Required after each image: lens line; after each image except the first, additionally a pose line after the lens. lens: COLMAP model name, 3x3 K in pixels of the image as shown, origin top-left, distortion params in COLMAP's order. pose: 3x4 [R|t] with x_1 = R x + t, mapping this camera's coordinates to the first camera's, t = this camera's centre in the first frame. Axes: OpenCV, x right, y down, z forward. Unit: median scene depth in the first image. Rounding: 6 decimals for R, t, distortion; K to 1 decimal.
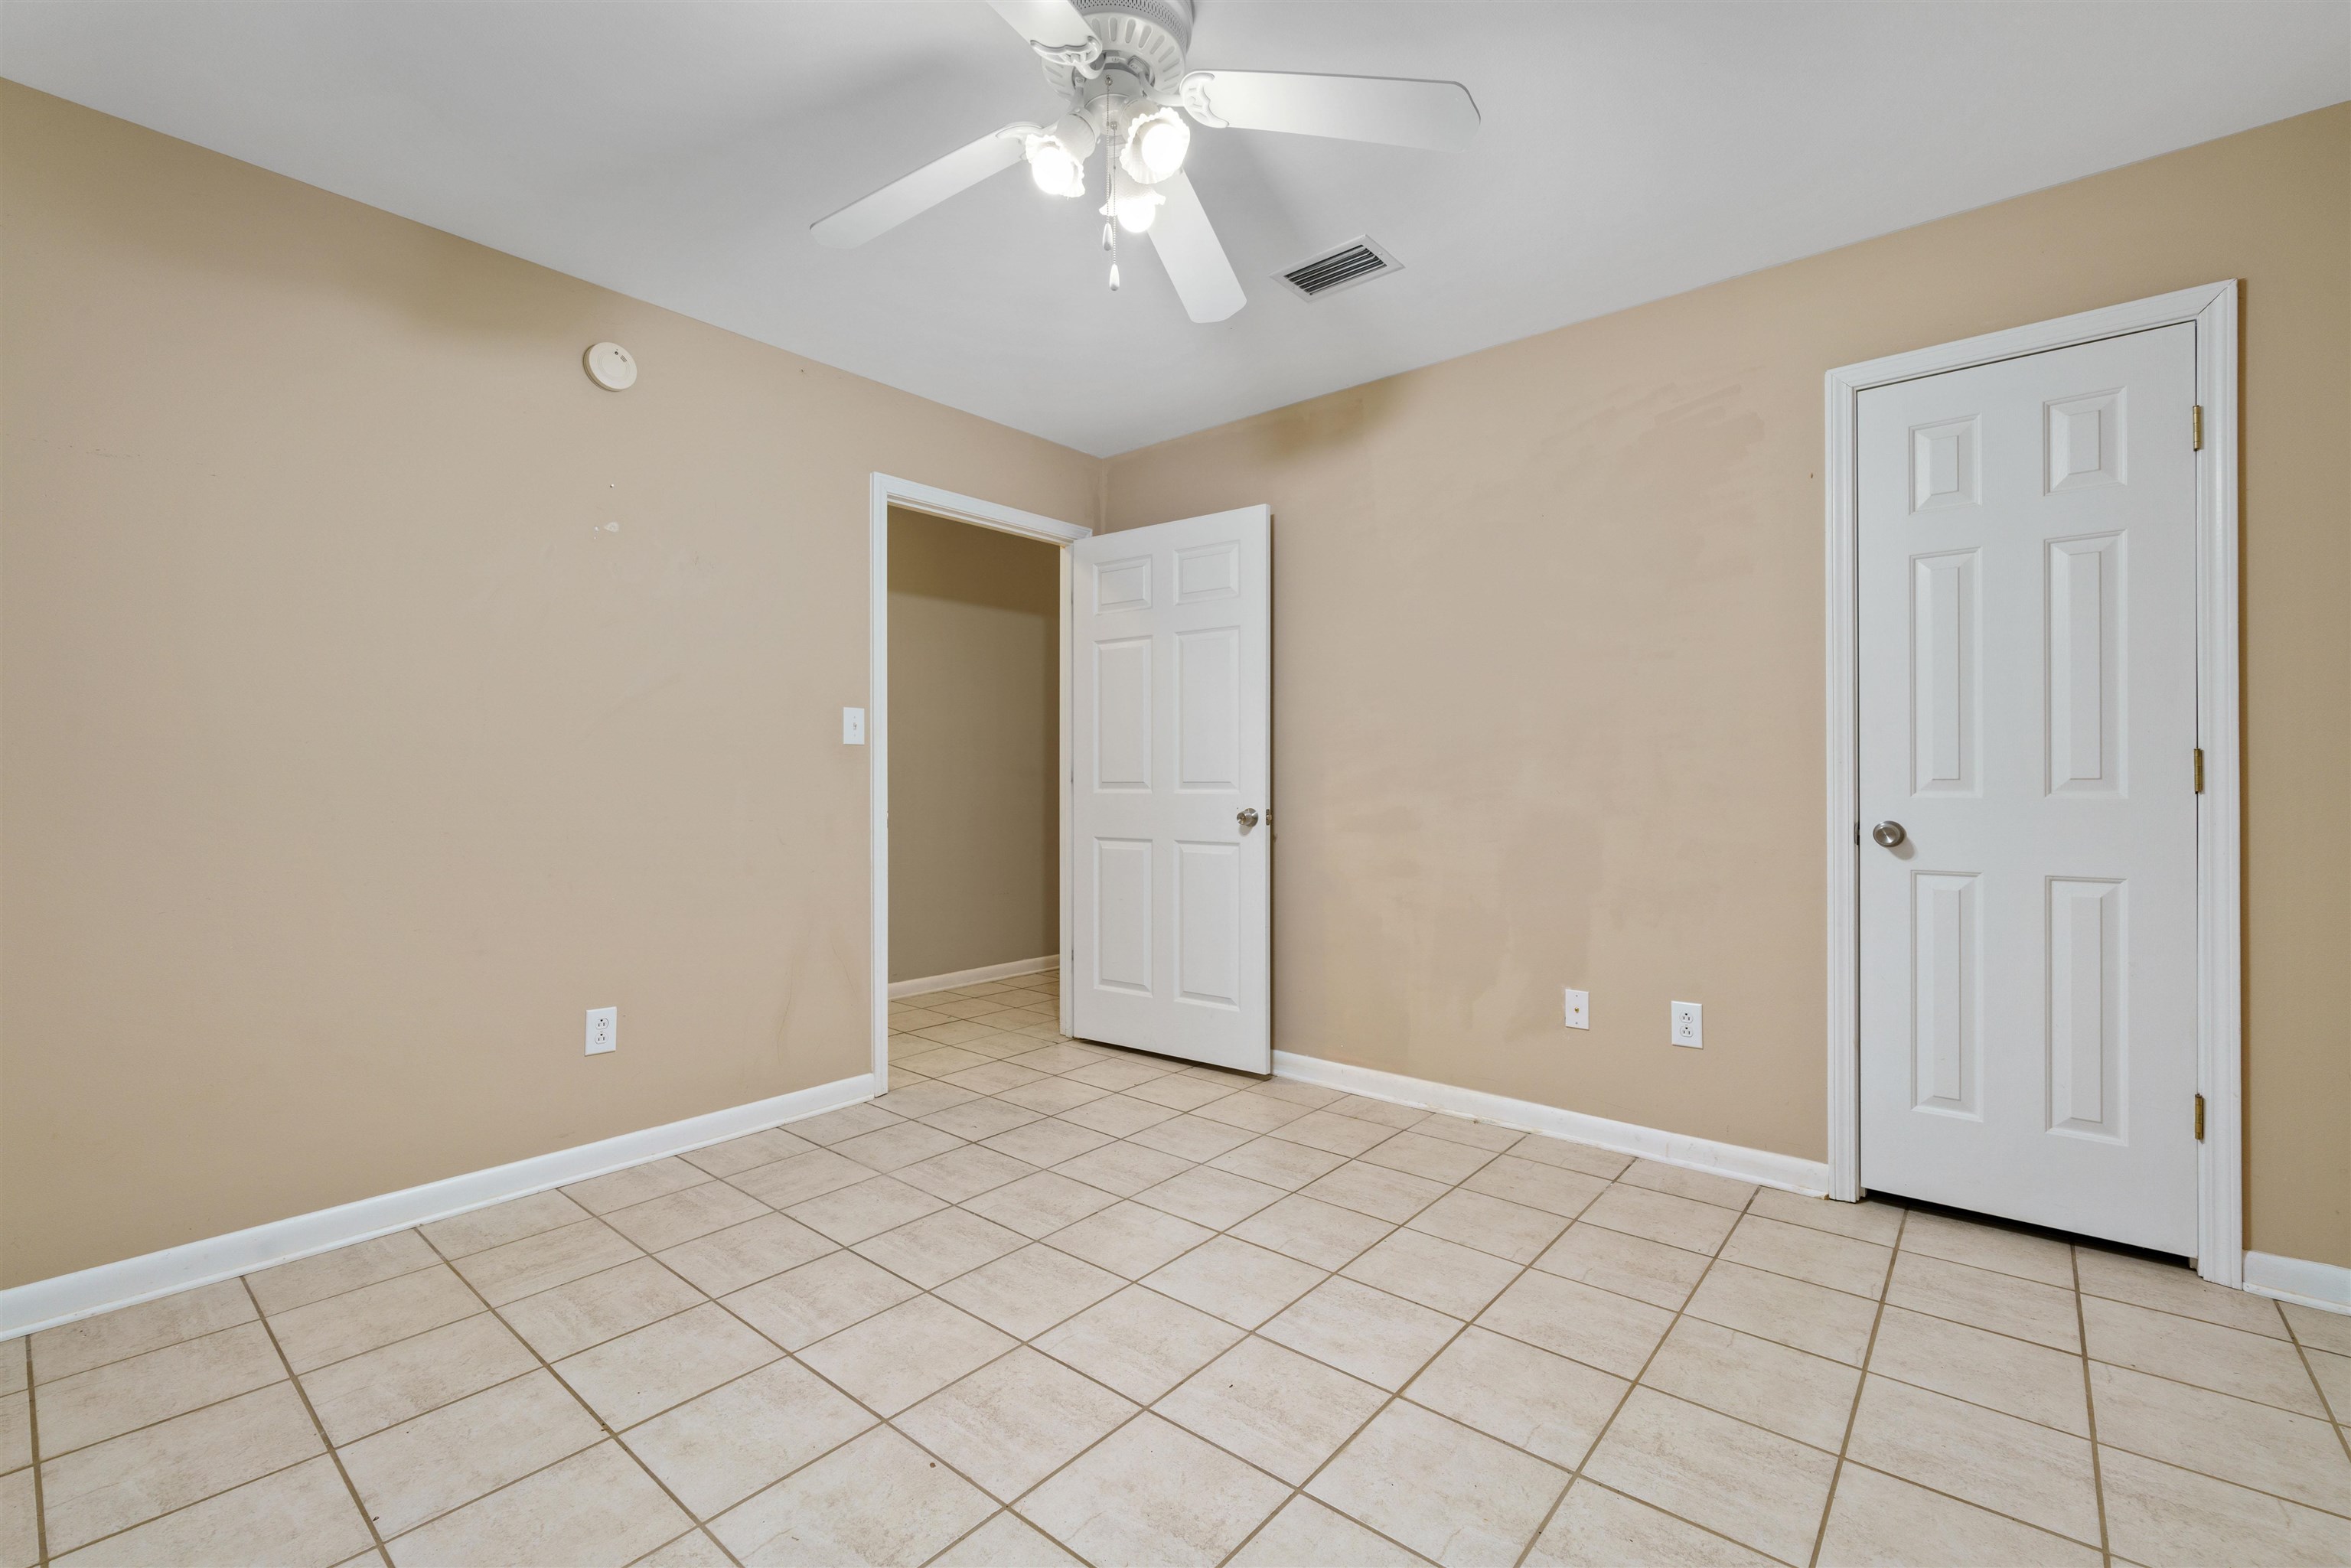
lens RADIAL K [[1017.7, 0, 1174.4], [0, 1017.7, 784.6], [0, 0, 1]] dist [0.002099, 0.000485]
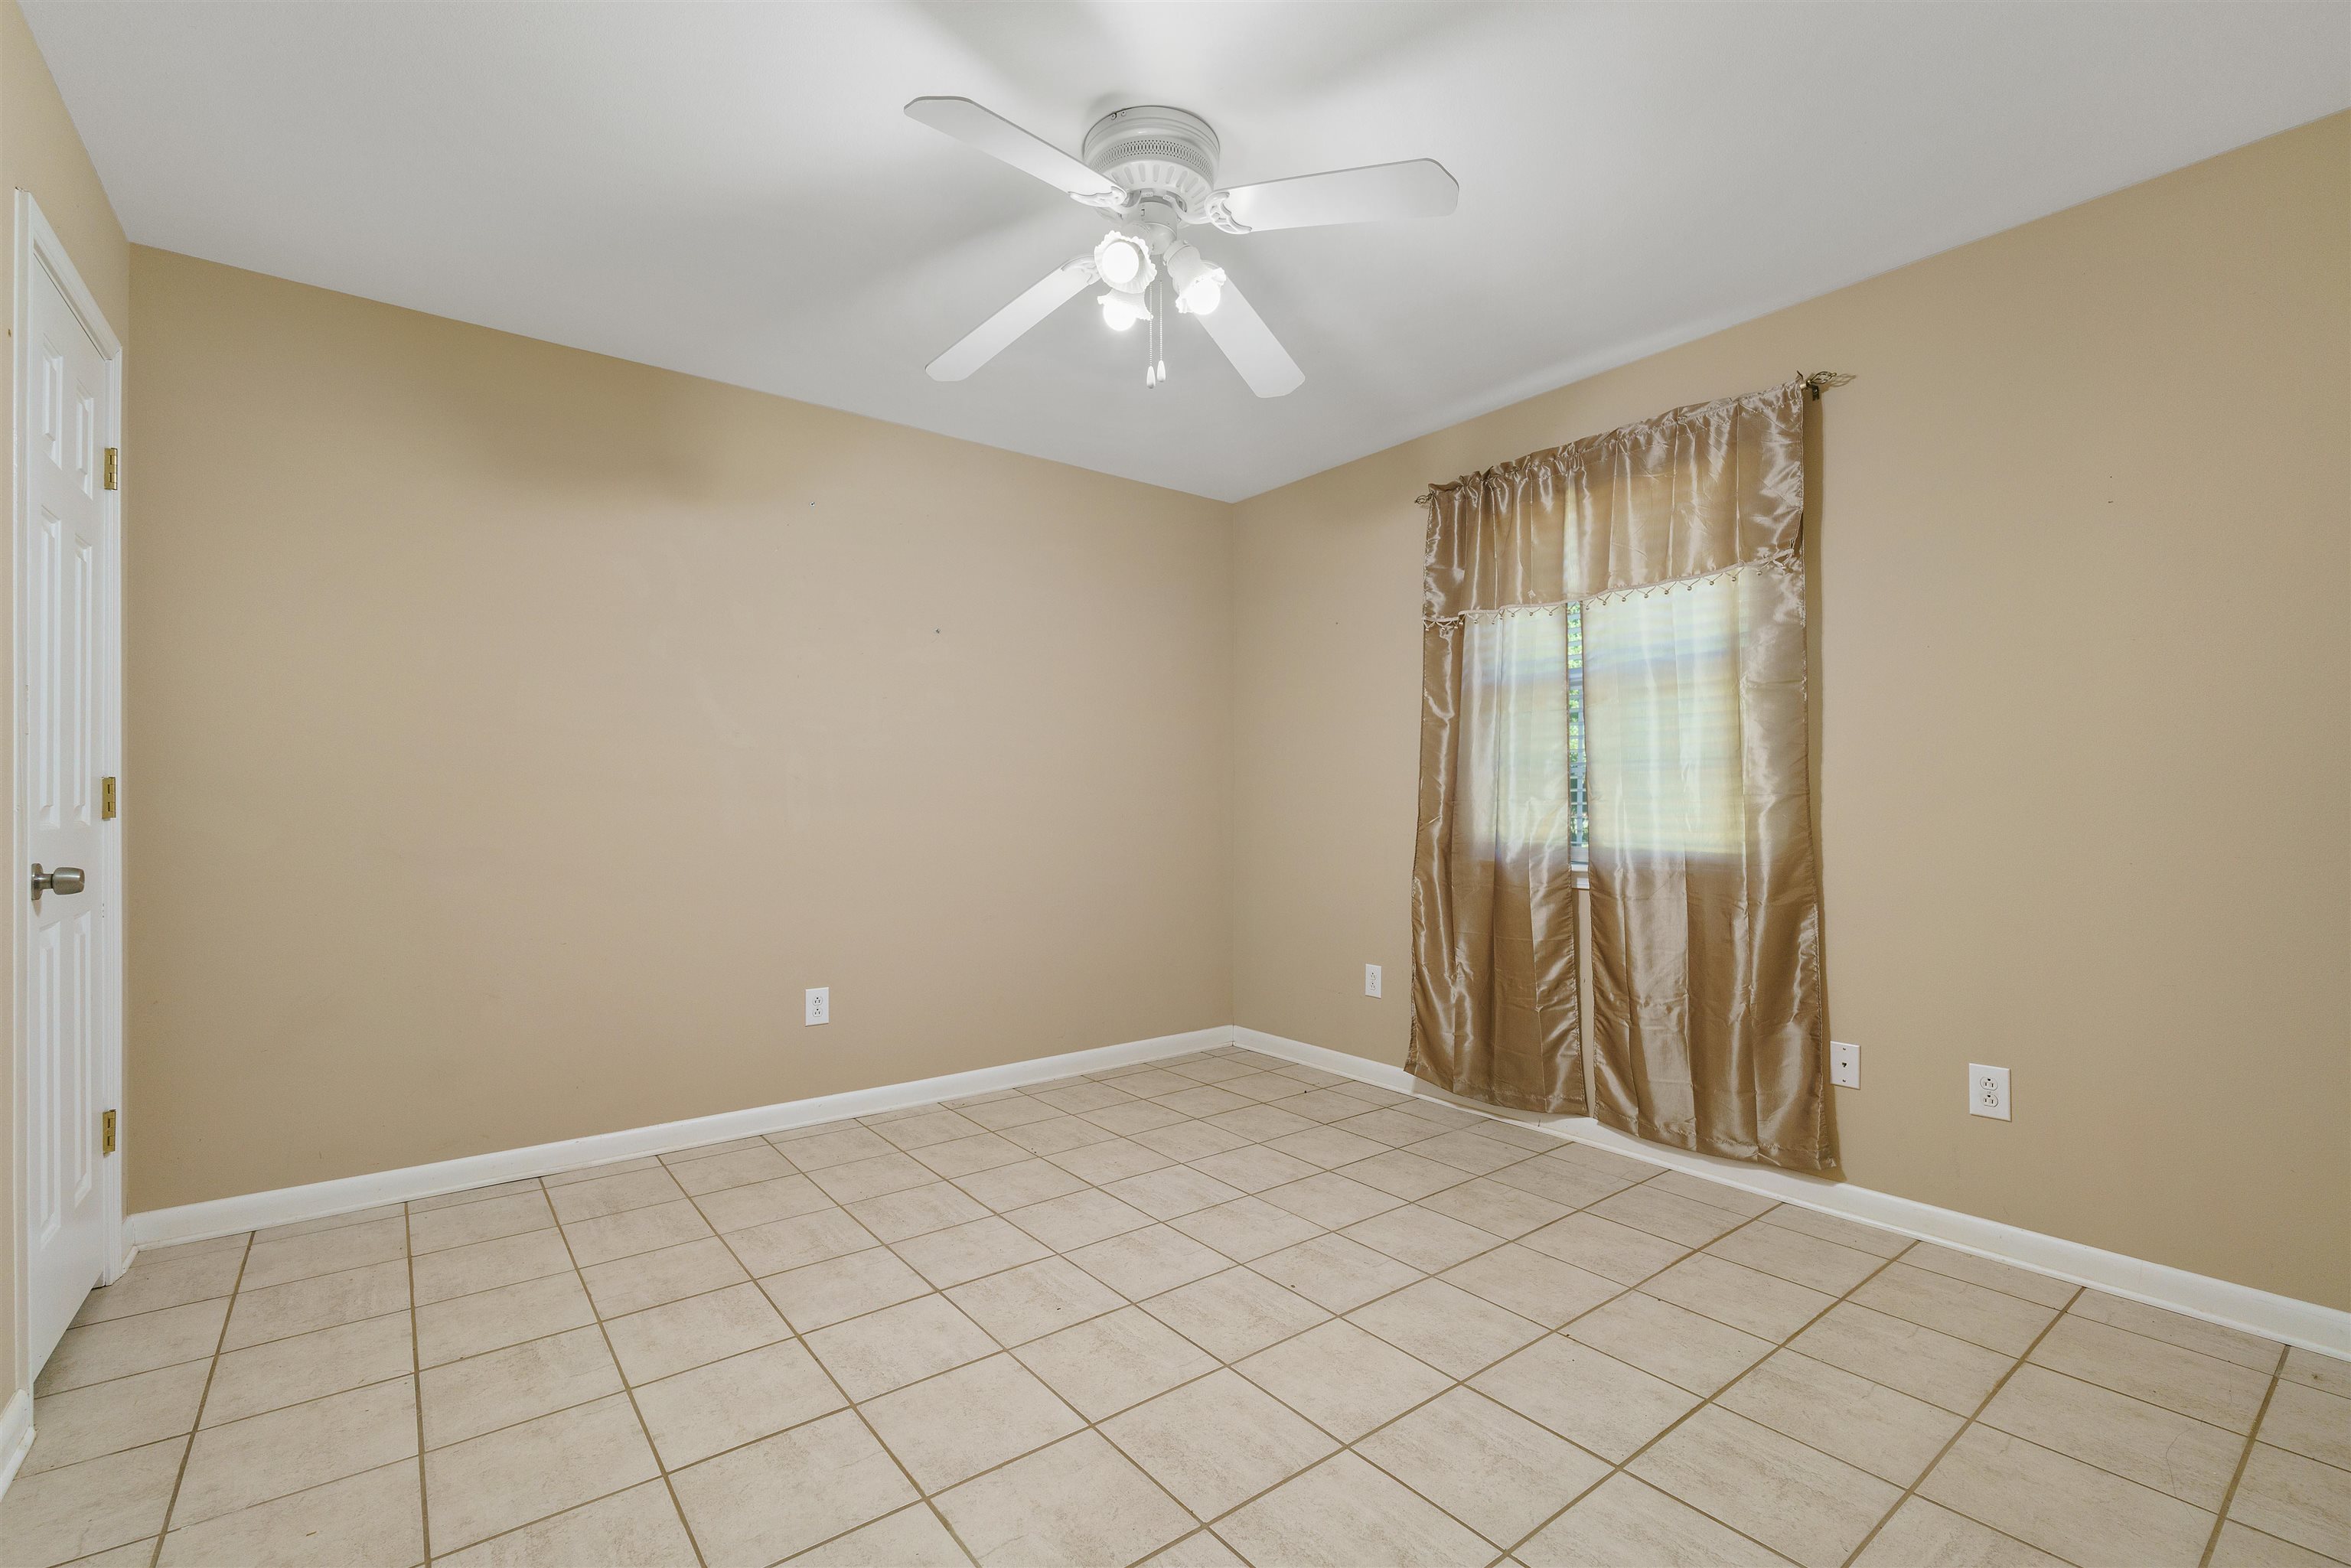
lens RADIAL K [[1017.7, 0, 1174.0], [0, 1017.7, 793.3], [0, 0, 1]] dist [0.002099, 0.000485]
pose [[-0.977851, 0.002901, 0.209281, -0.296449], [0.000499, 0.999933, -0.011532, -0.005707], [-0.209301, -0.011172, -0.977787, 1.927407]]
